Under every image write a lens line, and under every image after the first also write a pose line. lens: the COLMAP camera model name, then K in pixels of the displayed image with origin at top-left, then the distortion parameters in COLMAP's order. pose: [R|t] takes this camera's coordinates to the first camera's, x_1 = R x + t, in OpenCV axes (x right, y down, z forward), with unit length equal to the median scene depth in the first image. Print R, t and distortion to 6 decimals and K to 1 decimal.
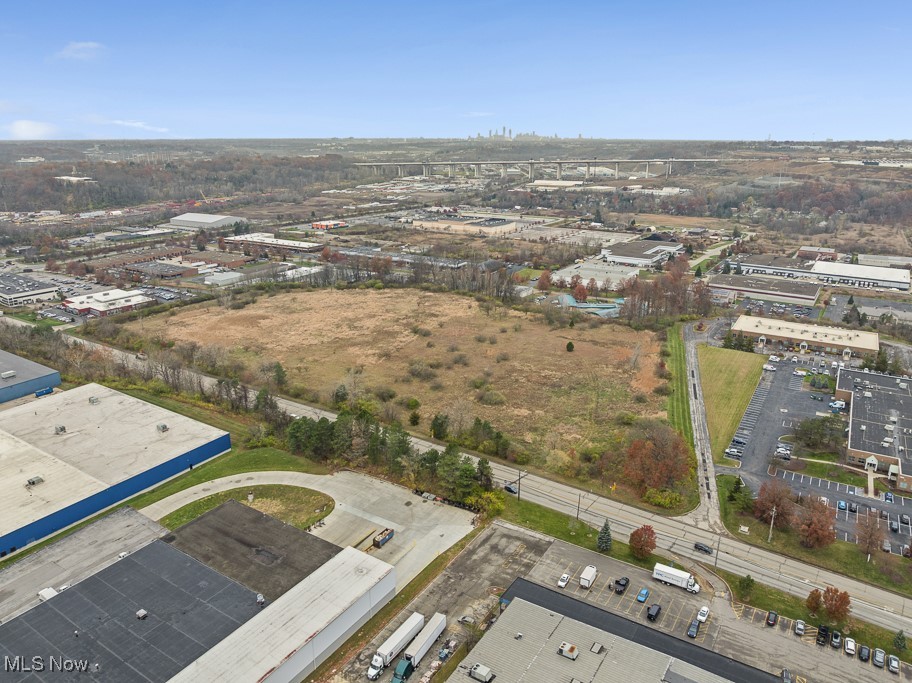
lens RADIAL K [[637.6, 0, 455.2], [0, 637.6, 341.1], [0, 0, 1]] dist [-0.010907, -0.043681]
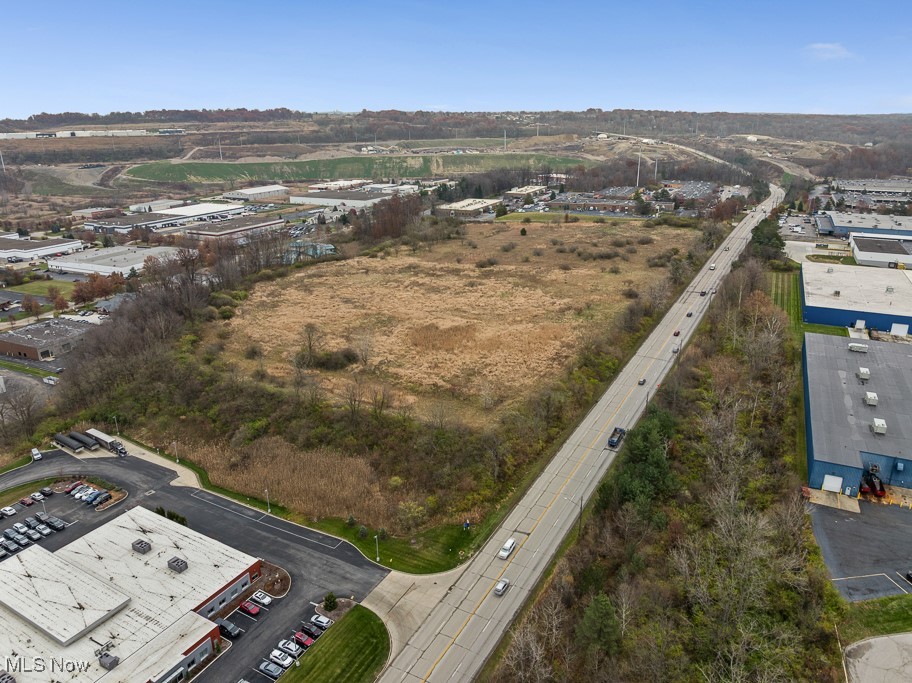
lens RADIAL K [[647.4, 0, 458.5], [0, 647.4, 342.2], [0, 0, 1]] dist [-0.035412, -0.000034]
pose [[-0.119203, -0.326363, 0.937698, -0.956698], [0.314128, 0.883521, 0.347440, -0.250479], [-0.941867, 0.335973, -0.002798, 1.021246]]
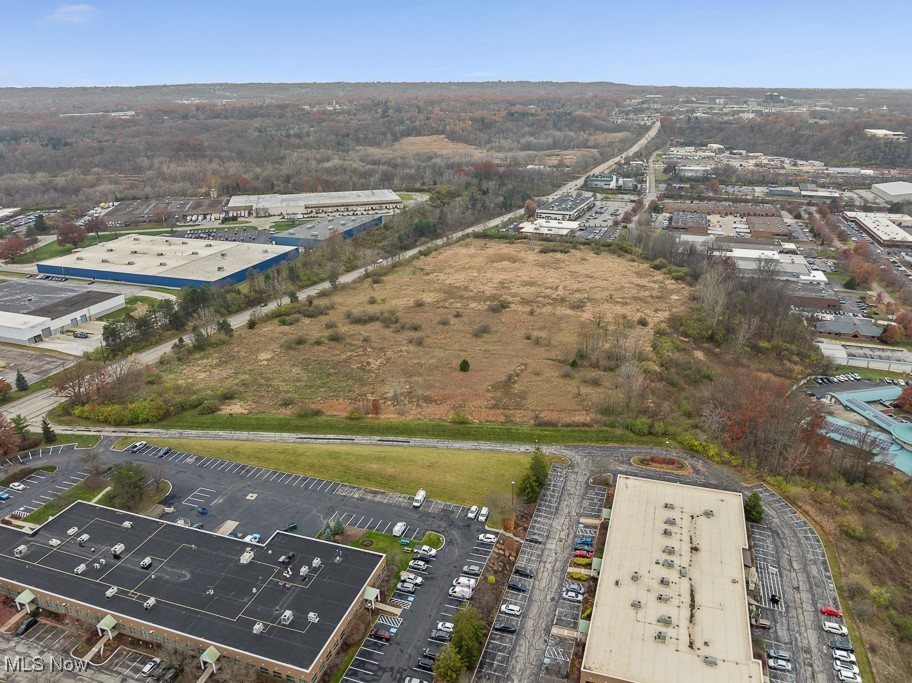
lens RADIAL K [[654.3, 0, 463.7], [0, 654.3, 339.6], [0, 0, 1]] dist [-0.033755, -0.003386]
pose [[0.234302, 0.349297, -0.907245, 0.760358], [-0.290979, 0.915637, 0.277381, -0.205792], [0.927596, 0.198998, 0.316174, 0.624499]]
